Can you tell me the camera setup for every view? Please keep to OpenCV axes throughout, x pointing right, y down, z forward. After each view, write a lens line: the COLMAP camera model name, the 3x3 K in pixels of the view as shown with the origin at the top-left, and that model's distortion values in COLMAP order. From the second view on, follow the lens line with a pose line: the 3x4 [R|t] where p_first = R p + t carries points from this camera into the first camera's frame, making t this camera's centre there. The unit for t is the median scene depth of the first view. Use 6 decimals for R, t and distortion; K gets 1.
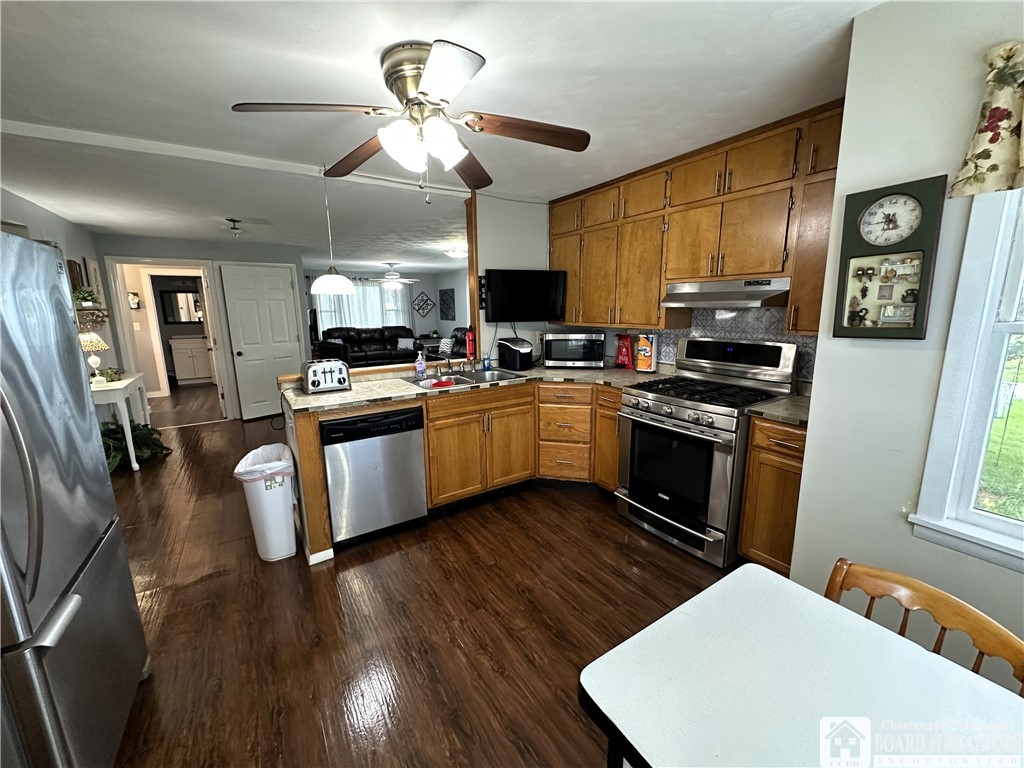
lens RADIAL K [[408.2, 0, 515.3], [0, 408.2, 379.9], [0, 0, 1]] dist [0.000338, 0.000174]
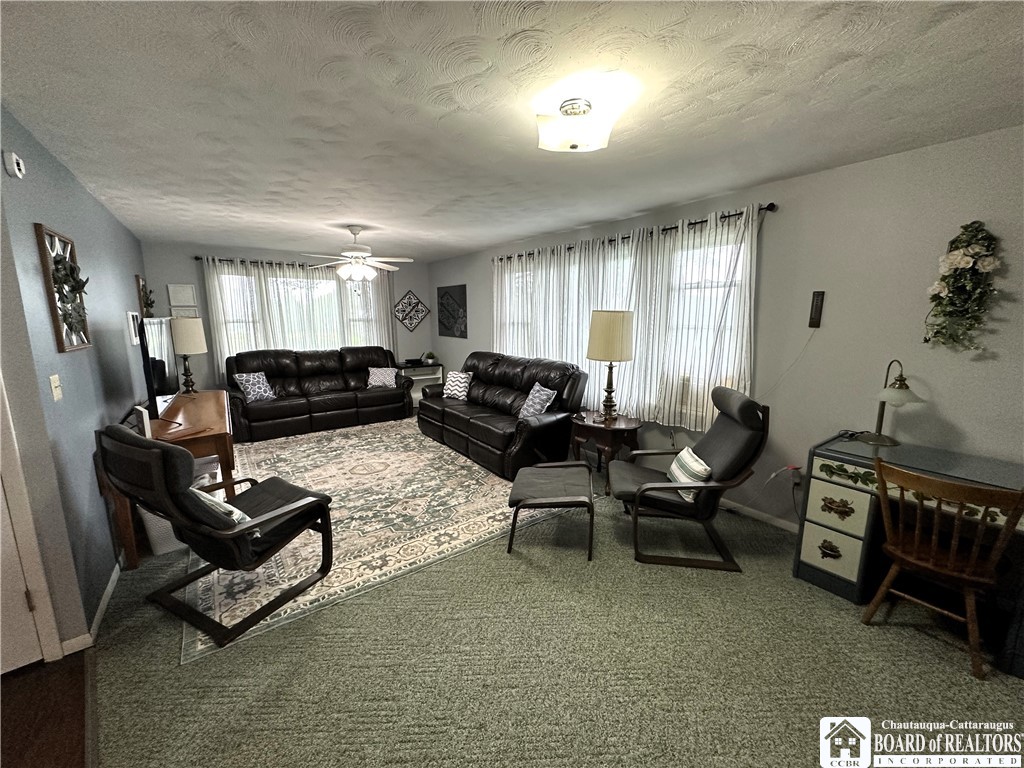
lens RADIAL K [[408.2, 0, 508.1], [0, 408.2, 388.8], [0, 0, 1]] dist [0.000338, 0.000174]
pose [[0.998945, -0.000739, 0.045909, -0.114955], [0.000847, 0.999997, -0.002328, -0.070589], [-0.045908, 0.002364, 0.998943, 0.406097]]
